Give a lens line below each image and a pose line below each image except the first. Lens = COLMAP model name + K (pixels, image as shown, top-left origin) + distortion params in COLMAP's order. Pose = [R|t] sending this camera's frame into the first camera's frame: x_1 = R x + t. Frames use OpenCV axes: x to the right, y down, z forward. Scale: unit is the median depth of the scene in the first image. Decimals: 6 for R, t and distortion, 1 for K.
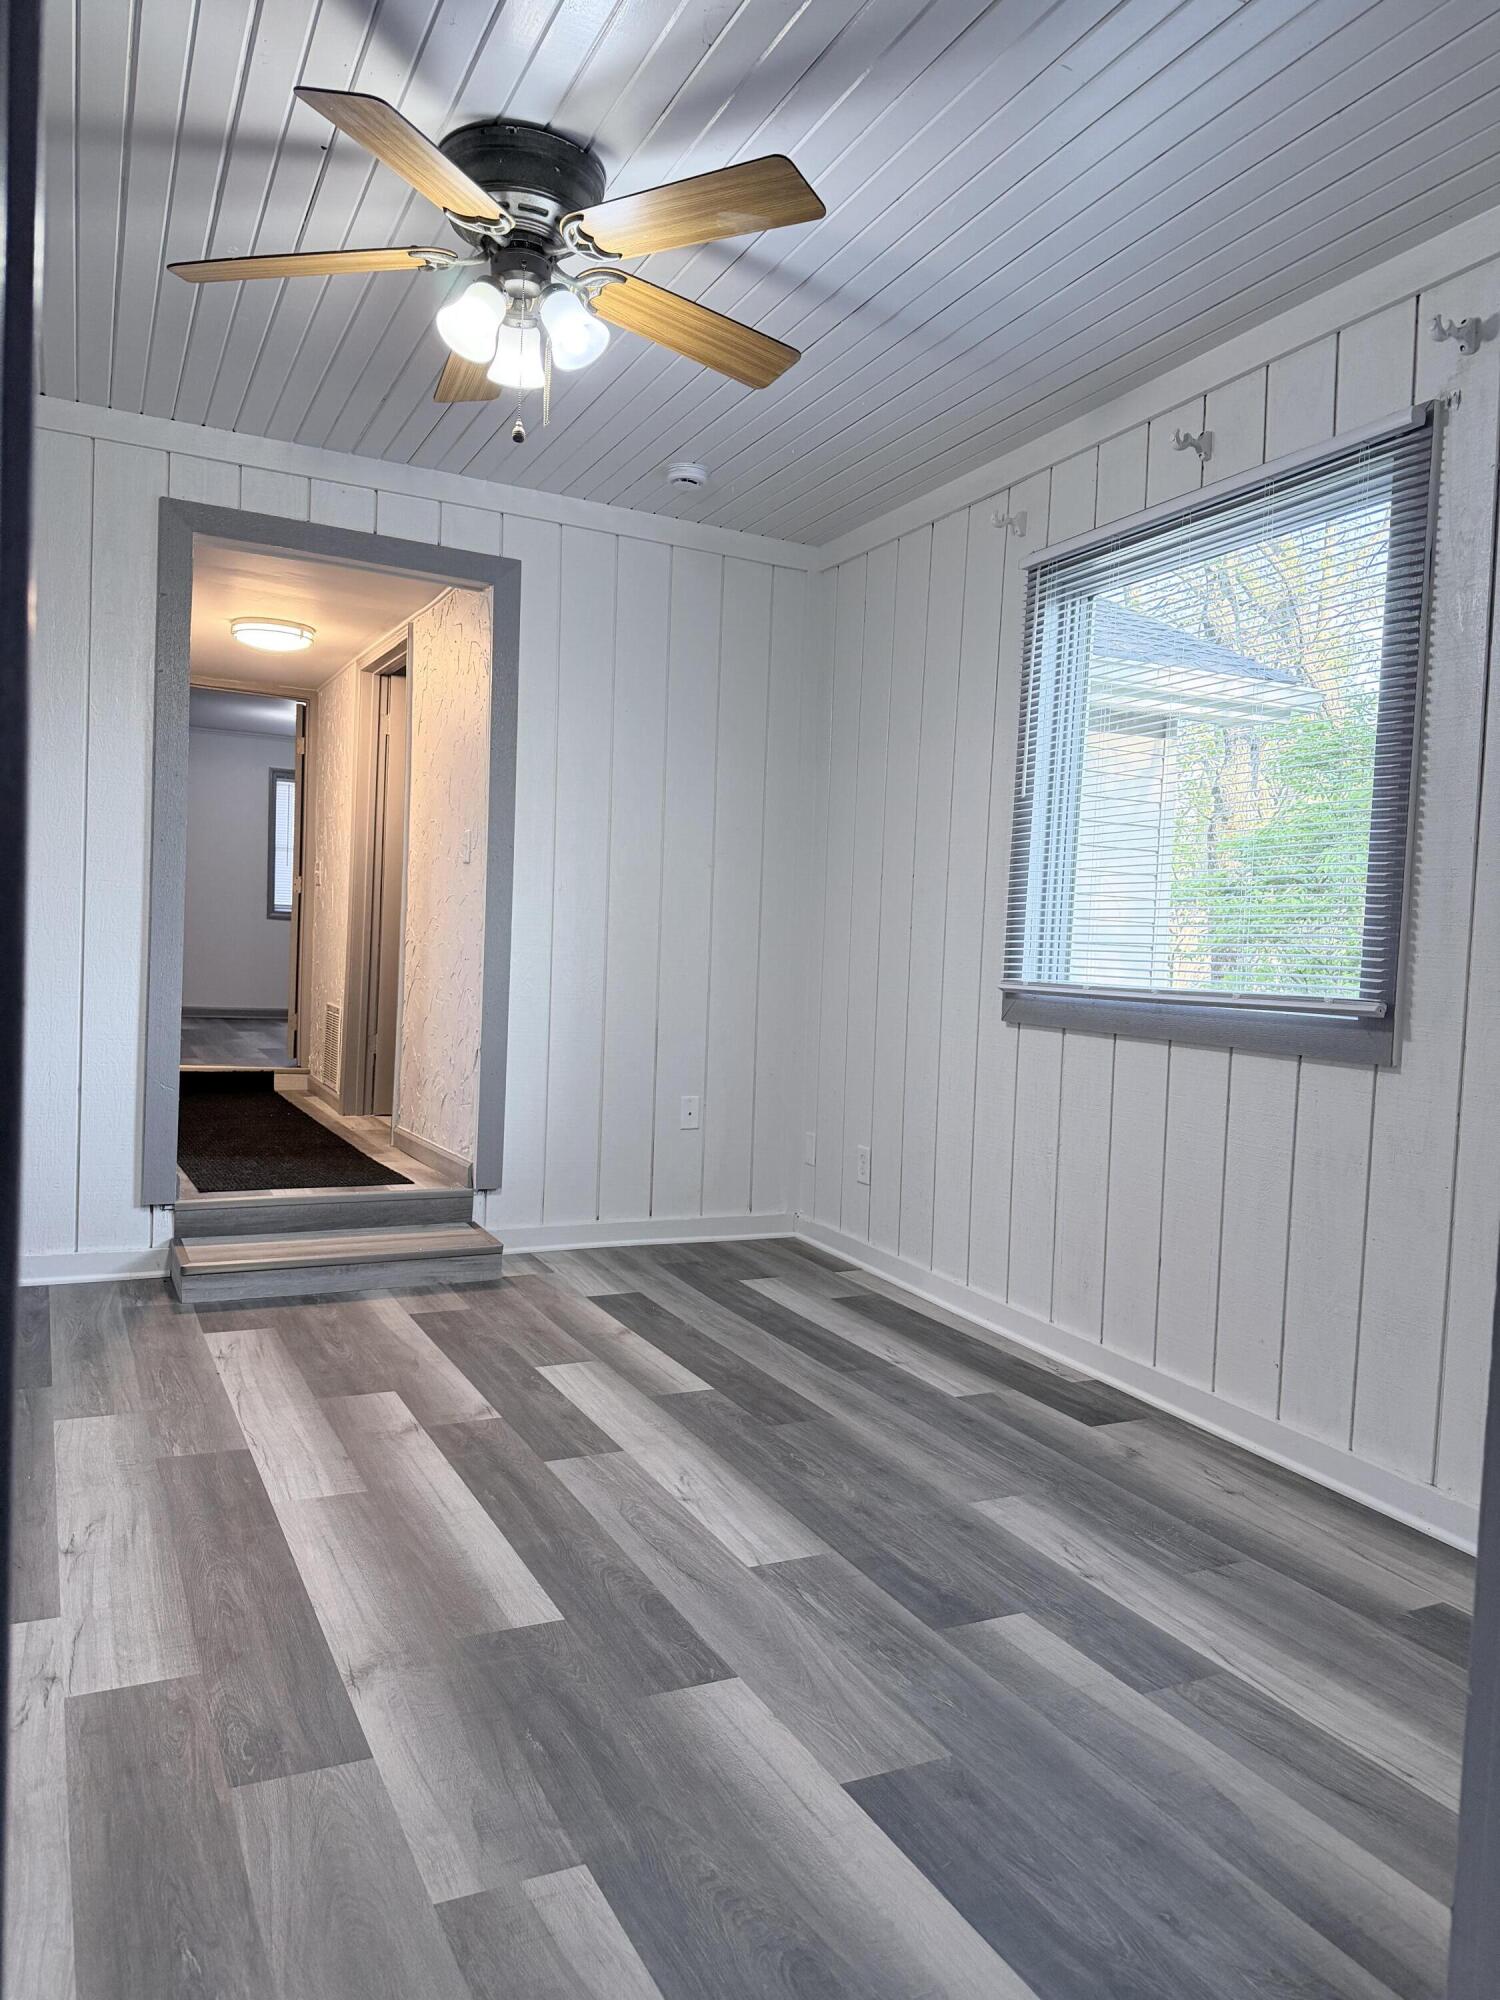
lens RADIAL K [[1417.4, 0, 750.0], [0, 1417.4, 1000.0], [0, 0, 1]] dist [0.088083, -0.104935]
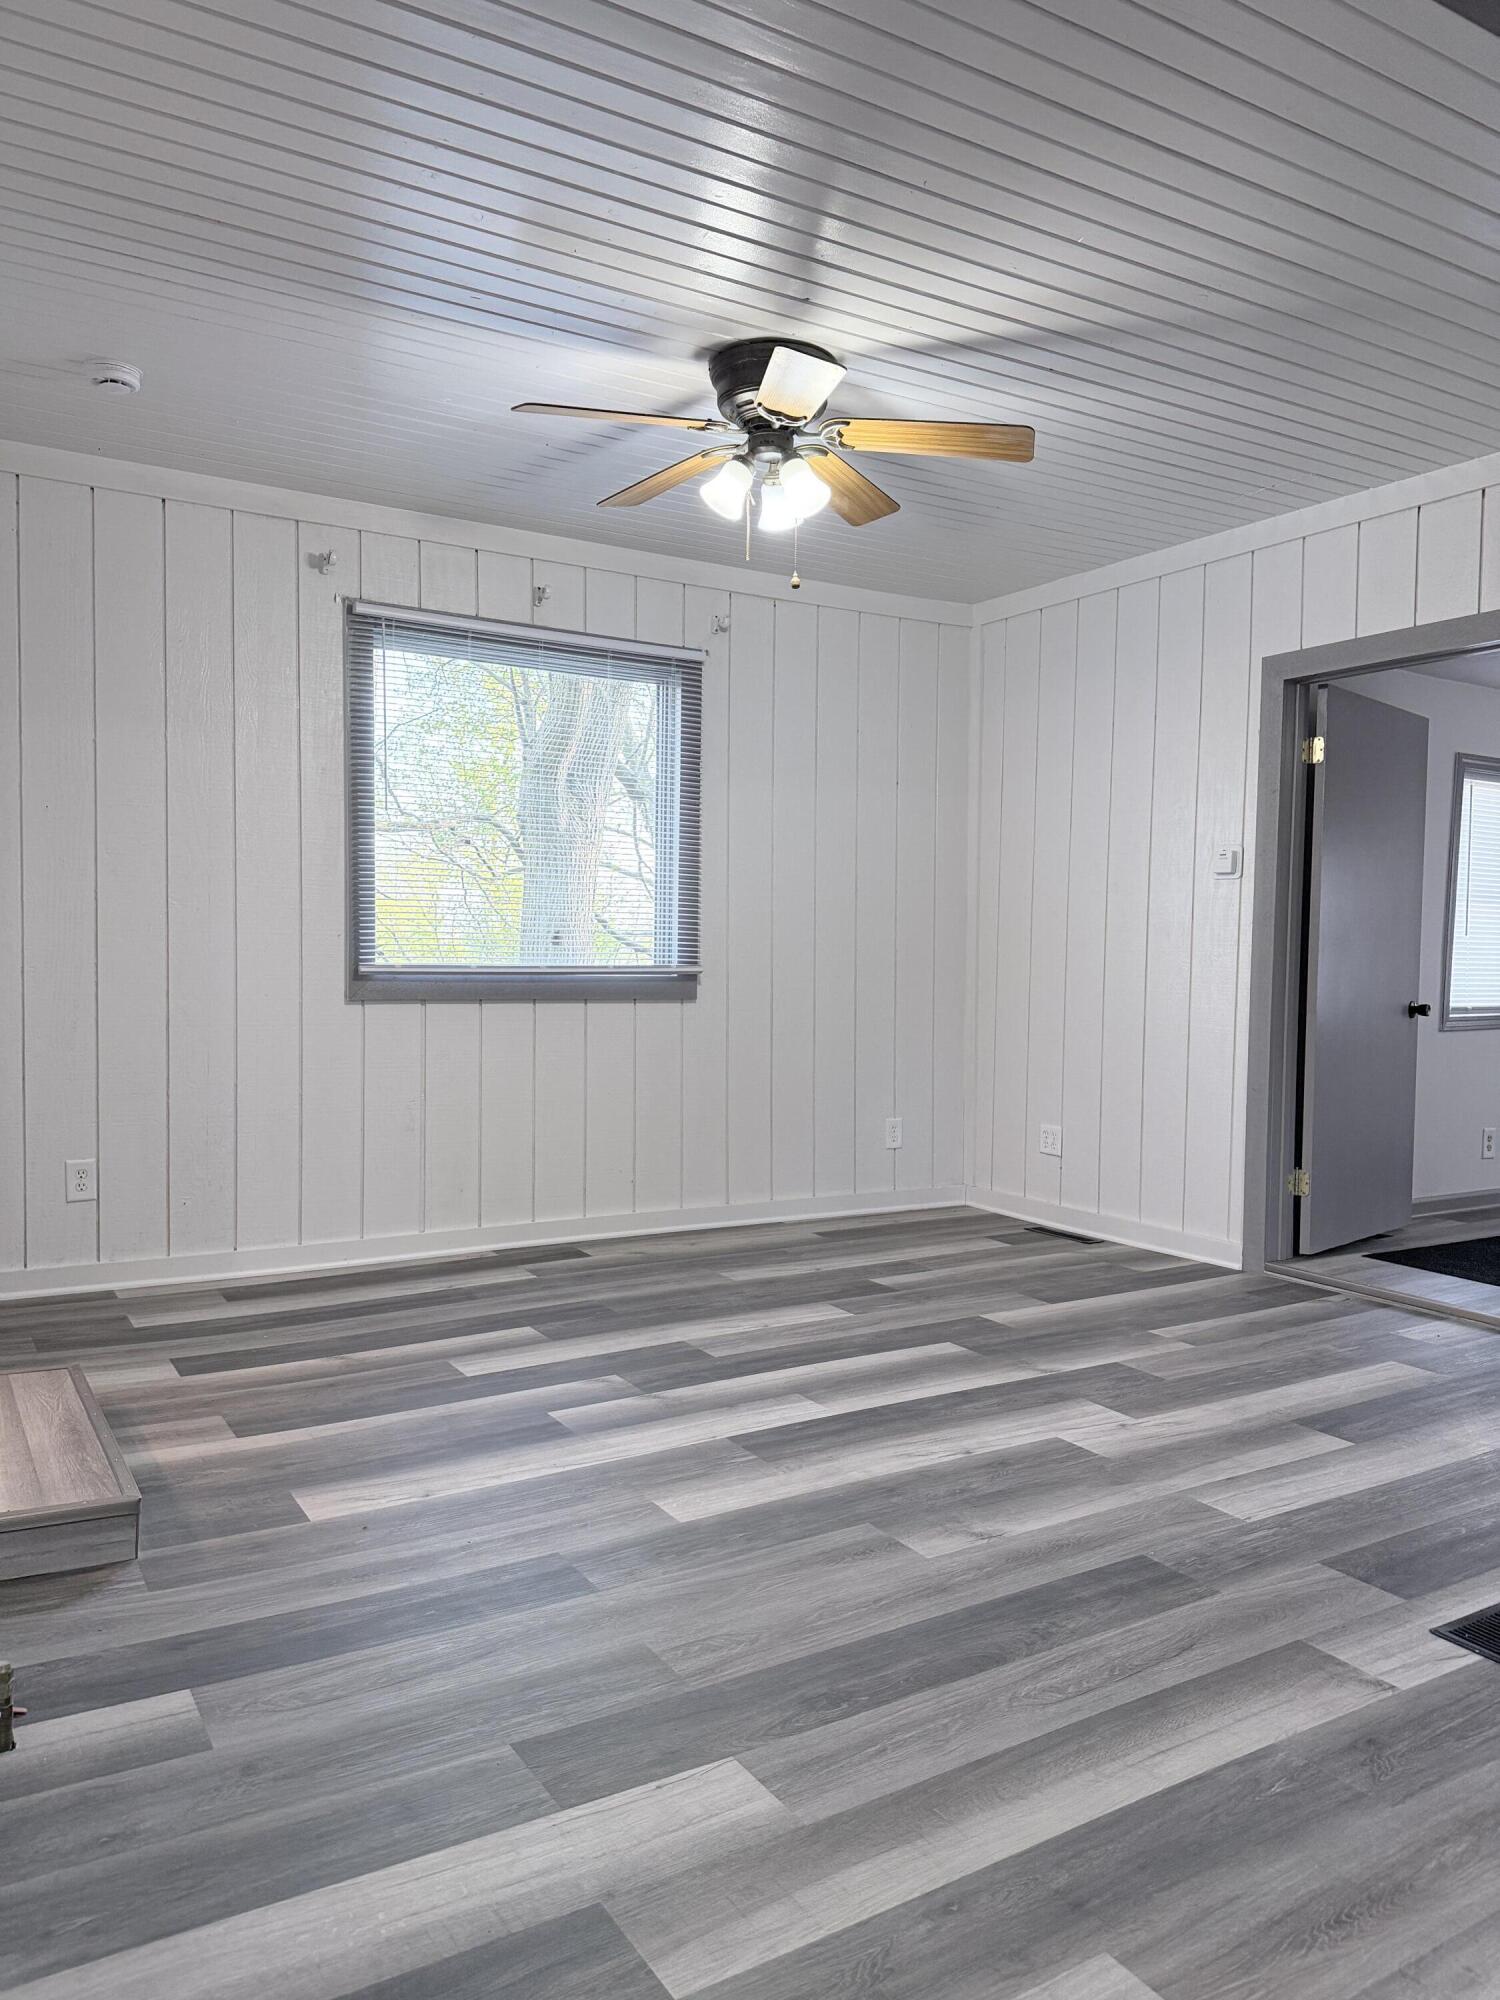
lens RADIAL K [[1417.4, 0, 750.0], [0, 1417.4, 1000.0], [0, 0, 1]] dist [0.088083, -0.104935]
pose [[-0.099433, -0.068213, 0.992703, -1.311959], [0.030910, 0.996954, 0.071601, -0.076030], [-0.994564, 0.037804, -0.097021, 1.032747]]
